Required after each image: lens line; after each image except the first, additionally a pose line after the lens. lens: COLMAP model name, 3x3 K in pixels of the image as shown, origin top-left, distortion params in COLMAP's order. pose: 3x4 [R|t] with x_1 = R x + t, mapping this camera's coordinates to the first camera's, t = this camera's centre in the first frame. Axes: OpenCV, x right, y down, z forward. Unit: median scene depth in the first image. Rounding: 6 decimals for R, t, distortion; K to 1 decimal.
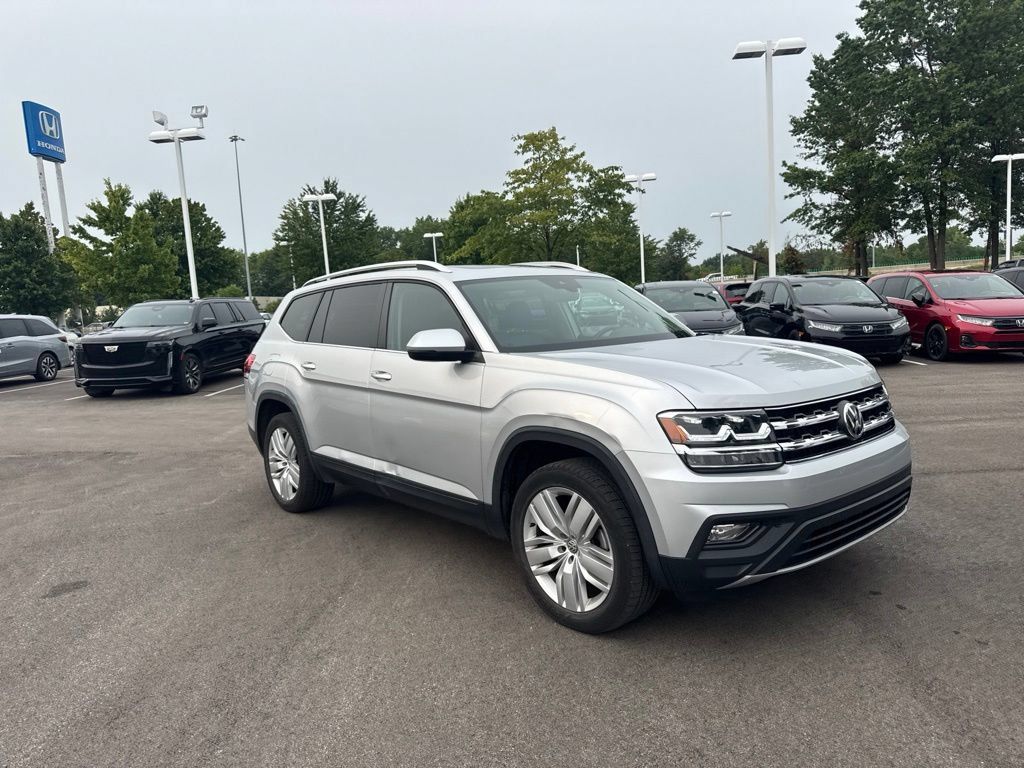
lens RADIAL K [[722.2, 0, 513.8], [0, 722.2, 385.4], [0, 0, 1]] dist [0.049805, -0.060926]
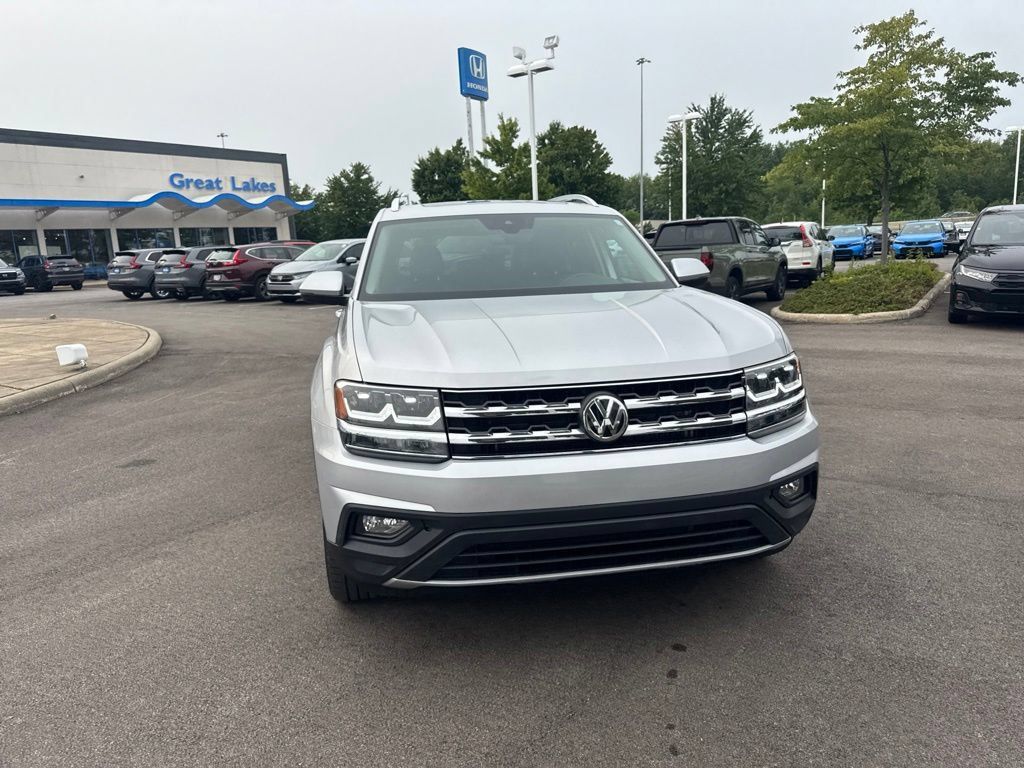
lens RADIAL K [[722.2, 0, 515.0], [0, 722.2, 384.2], [0, 0, 1]] dist [0.049805, -0.060926]
pose [[0.861076, 0.112795, -0.495808, 0.178203], [-0.061789, 0.991071, 0.118157, -0.016636], [0.504709, -0.071107, 0.860356, 0.072376]]
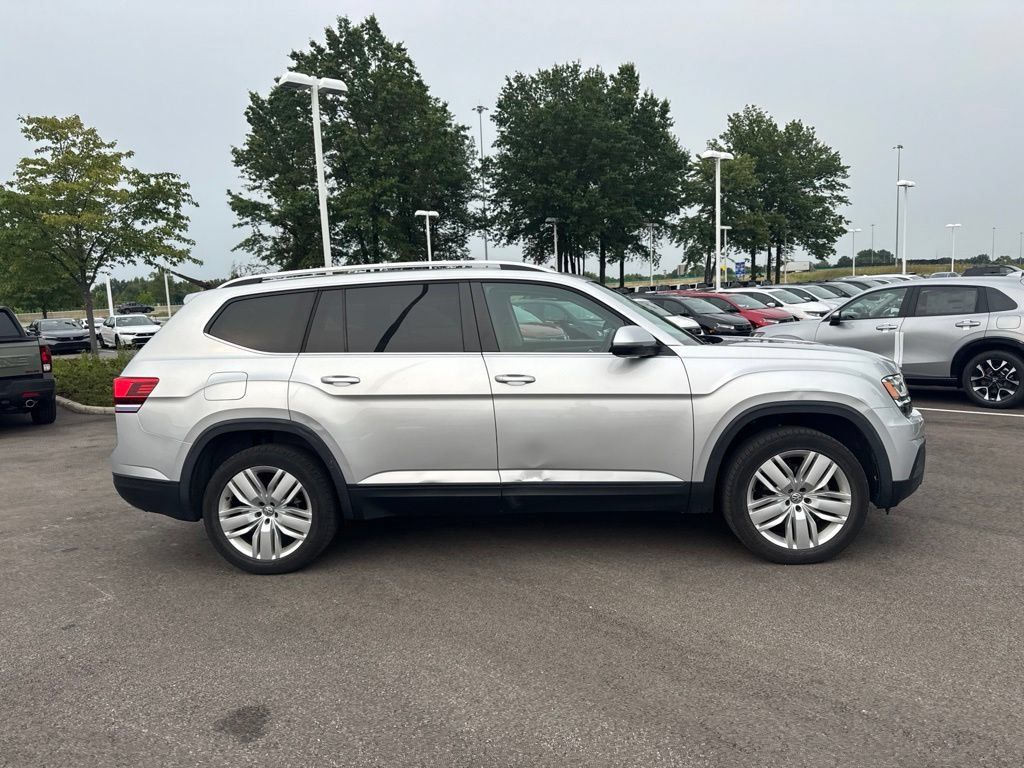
lens RADIAL K [[722.2, 0, 516.5], [0, 722.2, 390.2], [0, 0, 1]] dist [0.049805, -0.060926]
pose [[0.713113, -0.059035, 0.698559, -0.268983], [0.083195, 0.996533, -0.000712, 0.000462], [-0.696095, 0.058625, 0.715552, 0.105088]]
